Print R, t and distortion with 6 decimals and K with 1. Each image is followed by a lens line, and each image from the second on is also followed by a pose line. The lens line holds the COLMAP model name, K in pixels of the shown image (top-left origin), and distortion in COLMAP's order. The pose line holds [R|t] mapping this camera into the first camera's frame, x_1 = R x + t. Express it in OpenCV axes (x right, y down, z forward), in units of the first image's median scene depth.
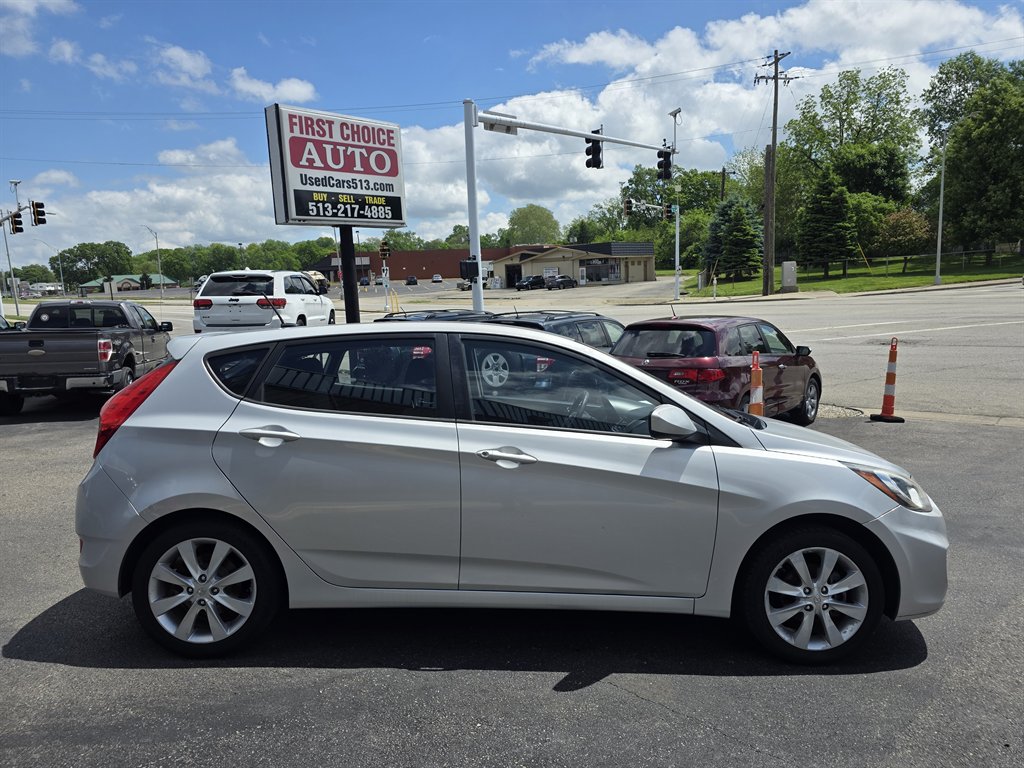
lens RADIAL K [[671.6, 0, 512.0], [0, 671.6, 384.0], [0, 0, 1]] dist [0.049239, -0.079925]
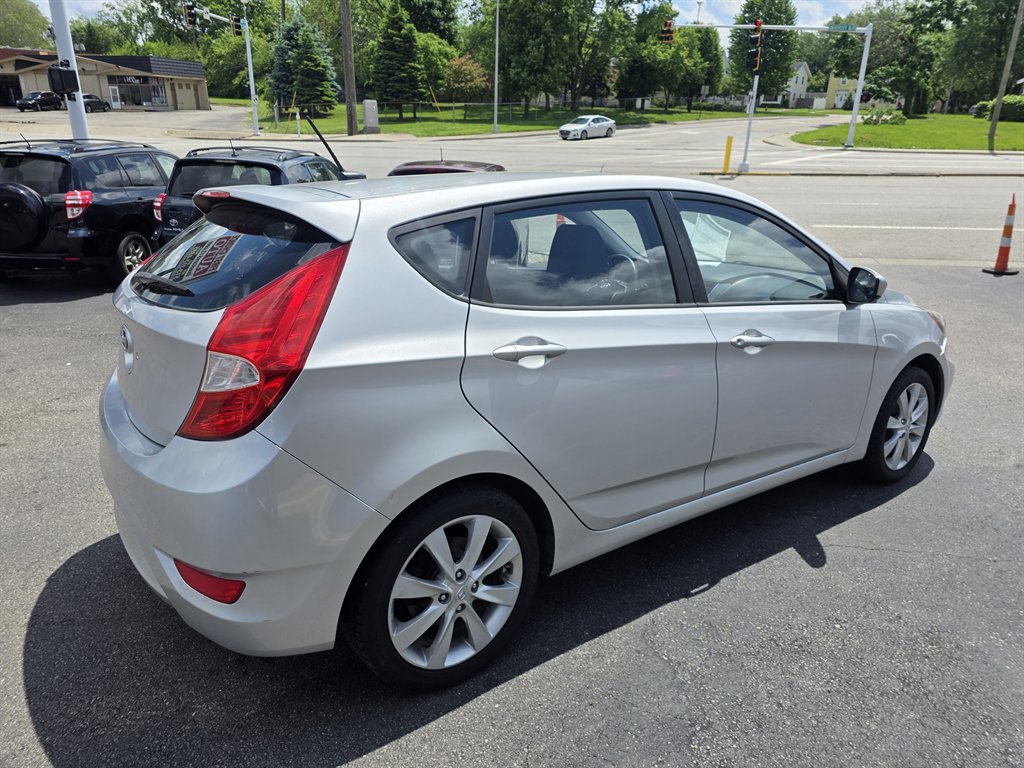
lens RADIAL K [[673.8, 0, 512.0], [0, 673.8, 384.0], [0, 0, 1]] dist [0.030315, -0.030629]
pose [[0.817885, -0.154710, 0.554191, -0.159314], [0.026812, 0.972374, 0.231881, -0.010495], [-0.574756, -0.174793, 0.799439, 0.099224]]
